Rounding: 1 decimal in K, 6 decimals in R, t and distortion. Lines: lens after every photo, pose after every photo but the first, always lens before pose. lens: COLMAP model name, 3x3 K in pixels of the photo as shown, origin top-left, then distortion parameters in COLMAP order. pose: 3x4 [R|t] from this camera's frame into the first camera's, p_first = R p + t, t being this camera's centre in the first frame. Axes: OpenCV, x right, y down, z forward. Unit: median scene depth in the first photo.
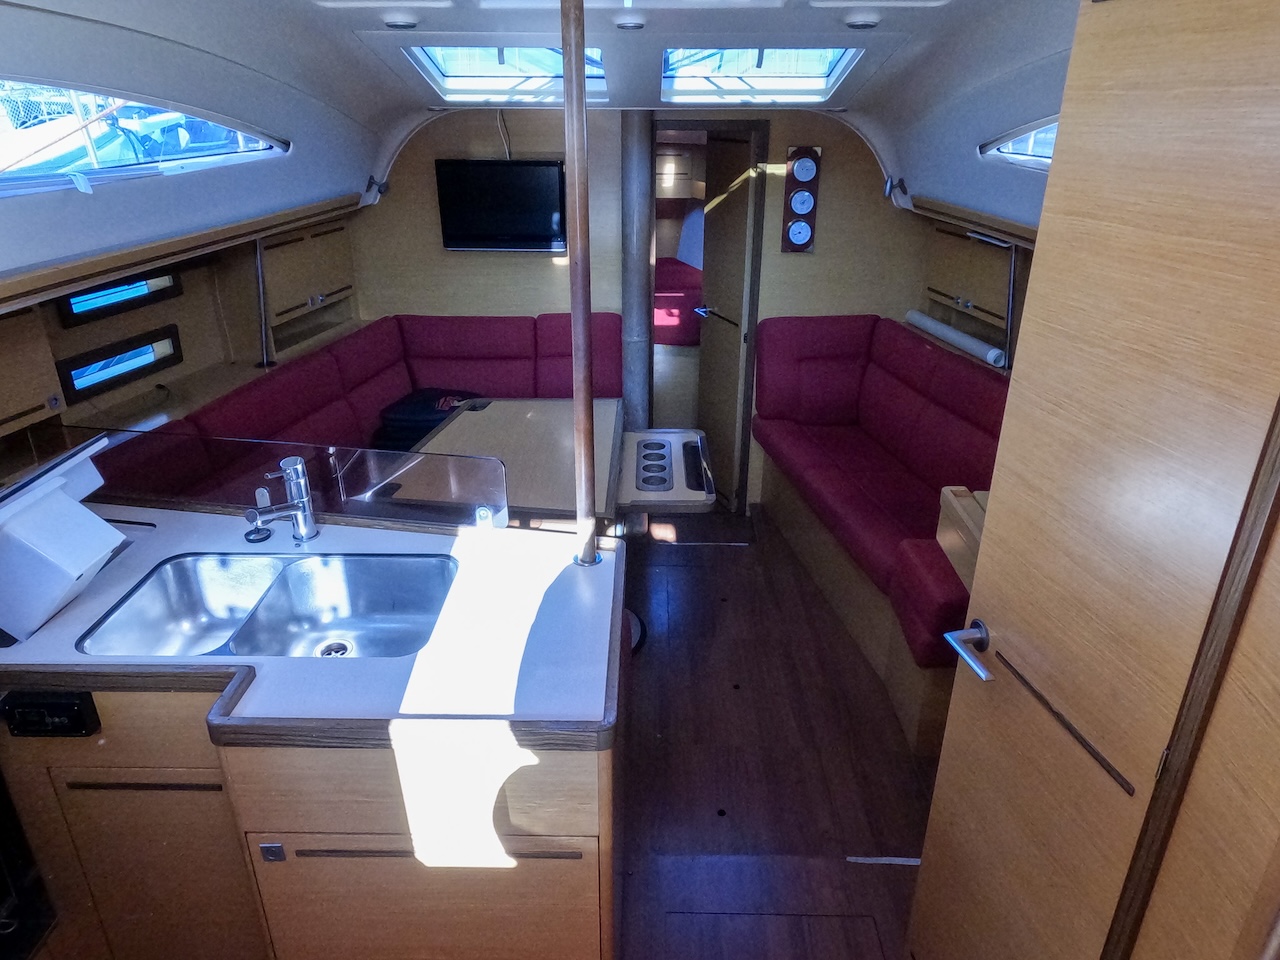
lens RADIAL K [[864.7, 0, 640.0], [0, 864.7, 480.0], [0, 0, 1]] dist [0.004546, -0.000331]
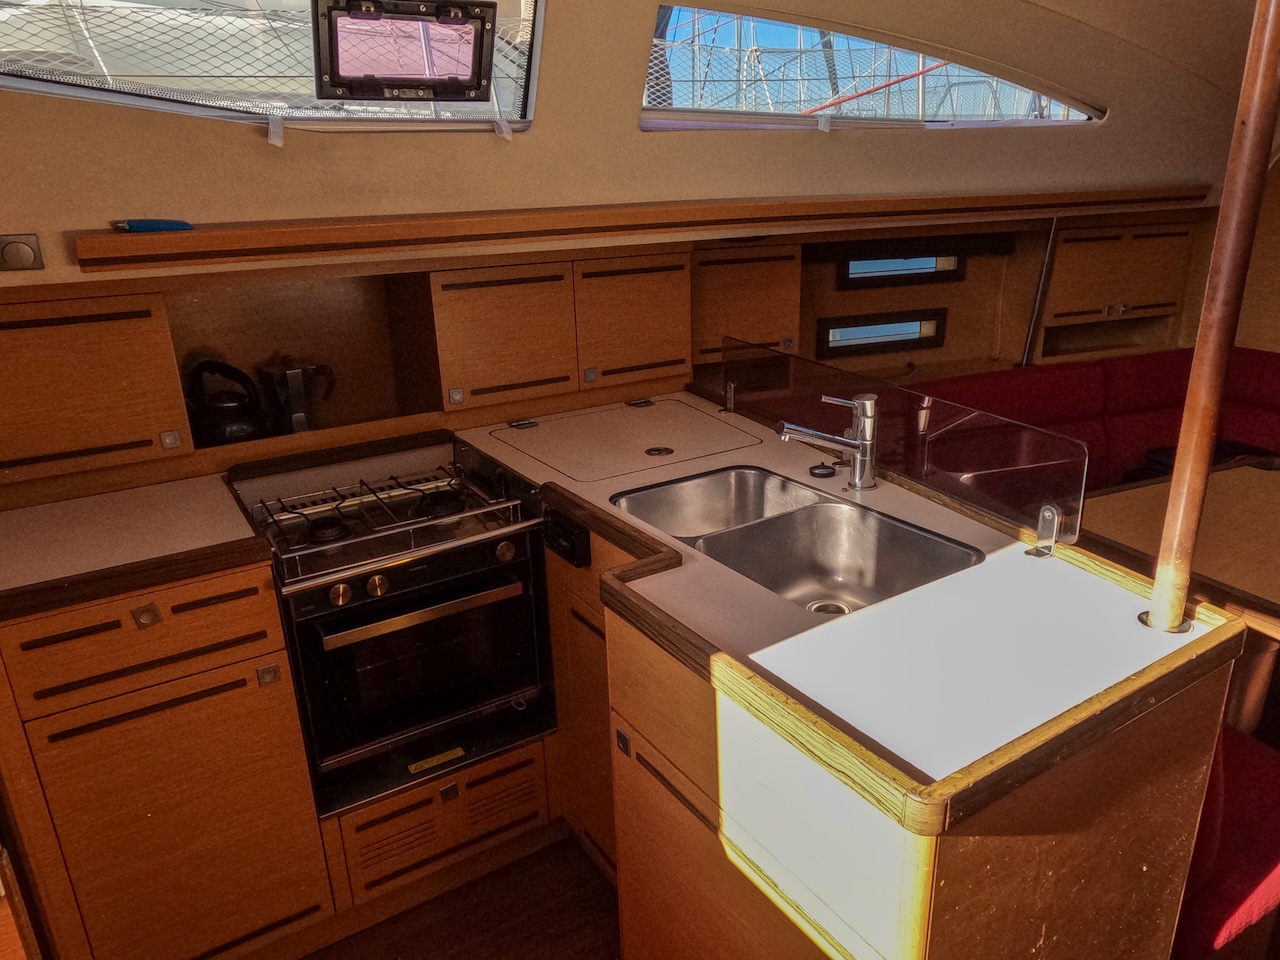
lens RADIAL K [[864.7, 0, 640.0], [0, 864.7, 480.0], [0, 0, 1]] dist [0.004546, -0.000331]
pose [[0.552101, 0.253304, -0.794369, 0.193391], [-0.308564, 0.947164, 0.087569, 0.051115], [0.774579, 0.196767, 0.601090, 0.282675]]
